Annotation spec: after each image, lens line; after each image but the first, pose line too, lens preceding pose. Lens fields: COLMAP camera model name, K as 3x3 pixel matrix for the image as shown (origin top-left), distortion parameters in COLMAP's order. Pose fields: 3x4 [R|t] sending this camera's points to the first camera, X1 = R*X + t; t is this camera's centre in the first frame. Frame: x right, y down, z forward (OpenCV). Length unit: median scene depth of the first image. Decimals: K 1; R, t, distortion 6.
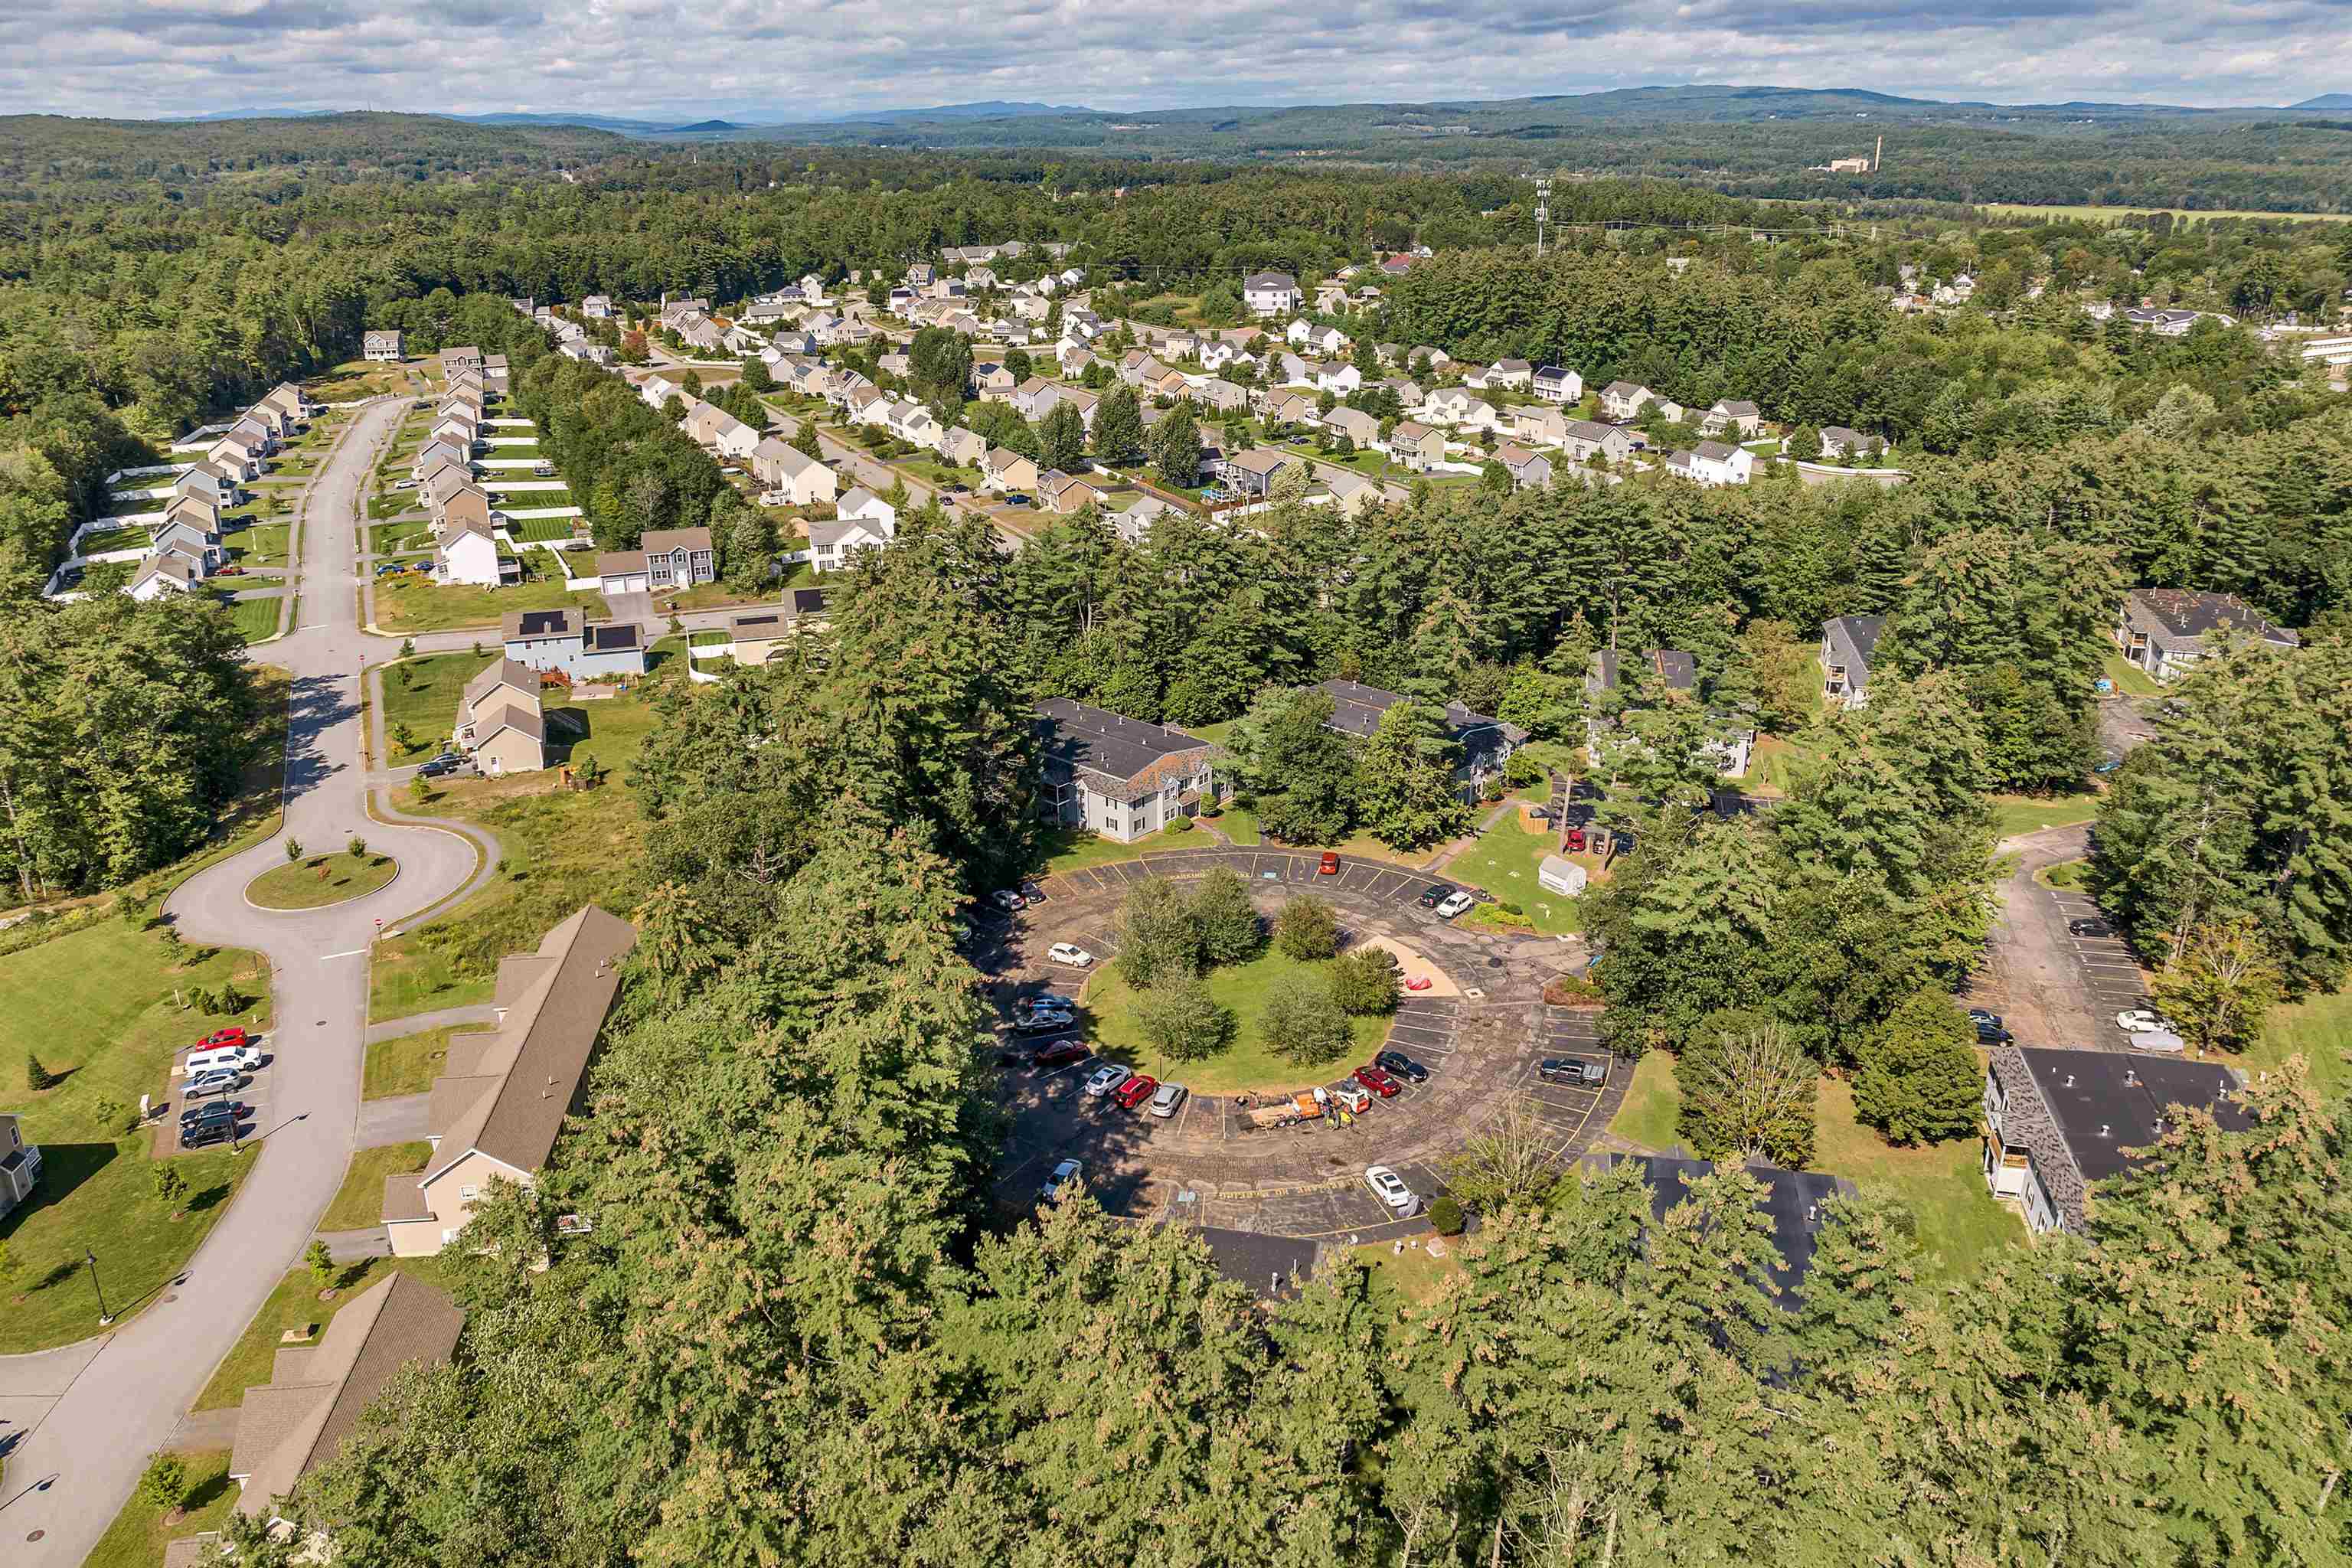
lens RADIAL K [[1667.3, 0, 1176.0], [0, 1667.3, 784.0], [0, 0, 1]] dist [-0.049379, 0.007925]
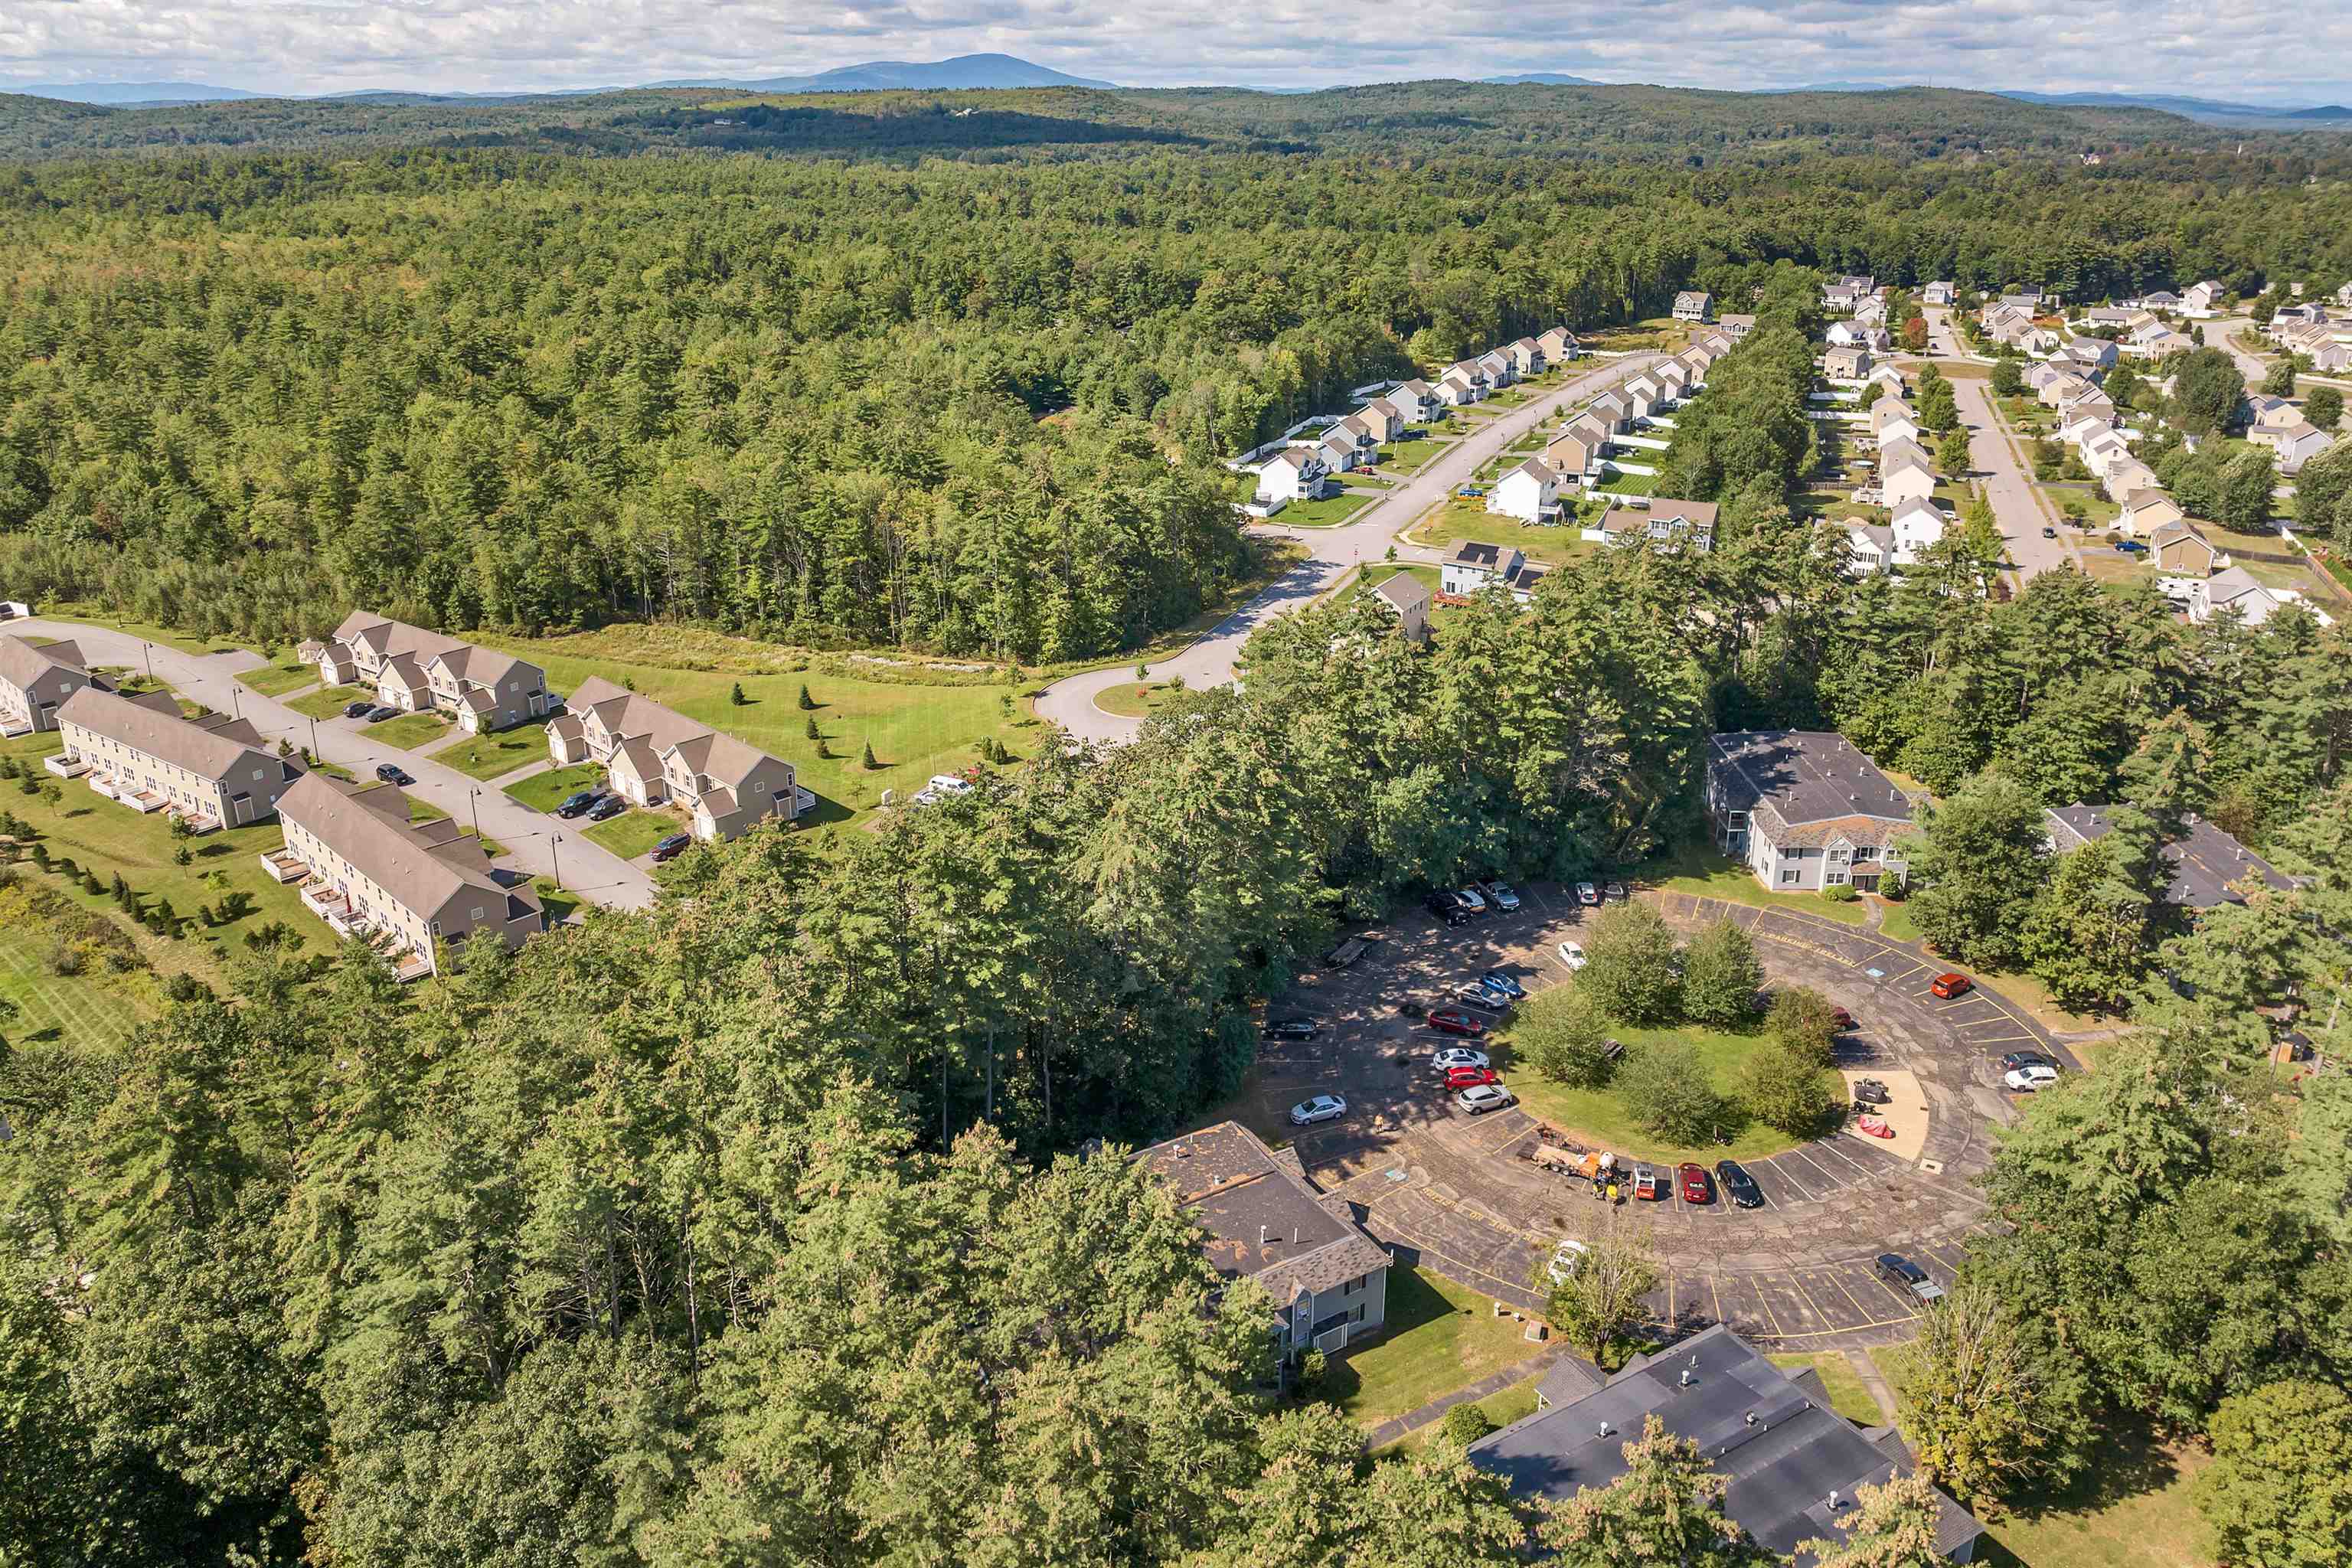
lens RADIAL K [[1667.3, 0, 1176.0], [0, 1667.3, 784.0], [0, 0, 1]] dist [-0.049379, 0.007925]
pose [[0.655111, 0.285527, -0.699503, 0.171376], [-0.276603, 0.952202, 0.129627, -0.021876], [0.703079, 0.108565, 0.702775, 0.053564]]
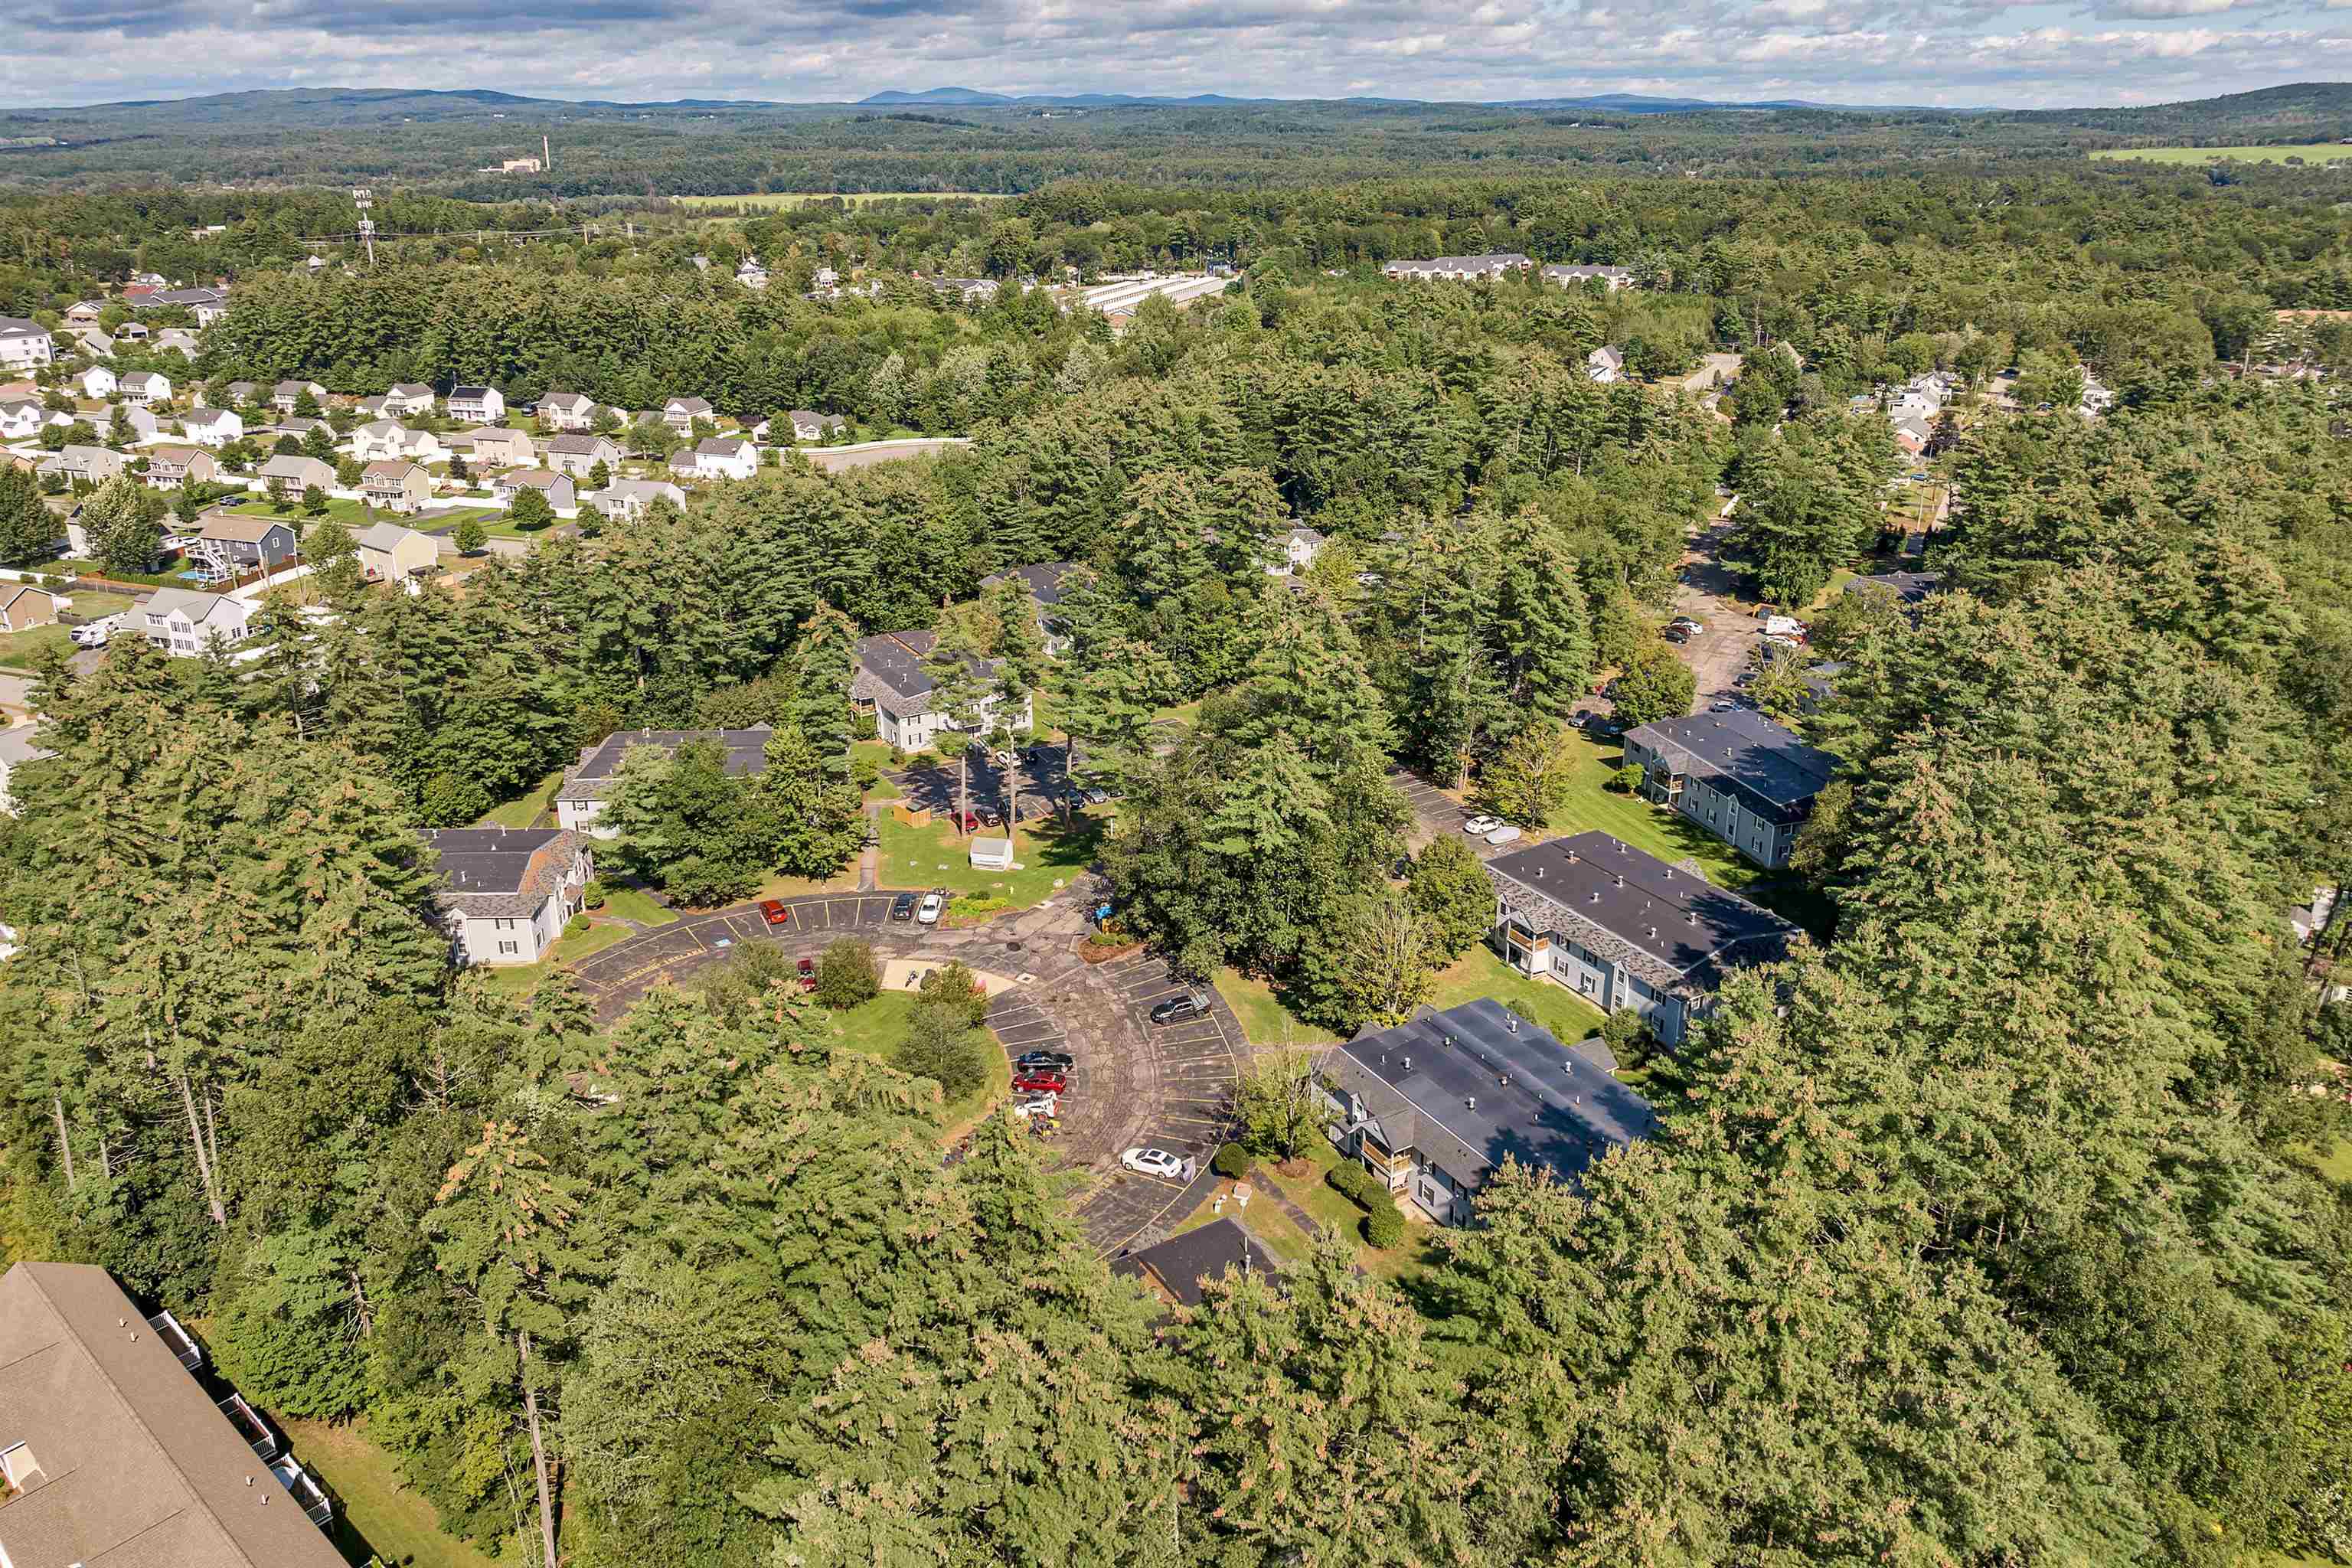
lens RADIAL K [[1667.3, 0, 1176.0], [0, 1667.3, 784.0], [0, 0, 1]] dist [-0.049379, 0.007925]
pose [[0.726573, -0.248839, 0.640446, -0.142118], [0.249150, 0.964092, 0.091934, -0.022405], [-0.640326, 0.092770, 0.762481, 0.059389]]
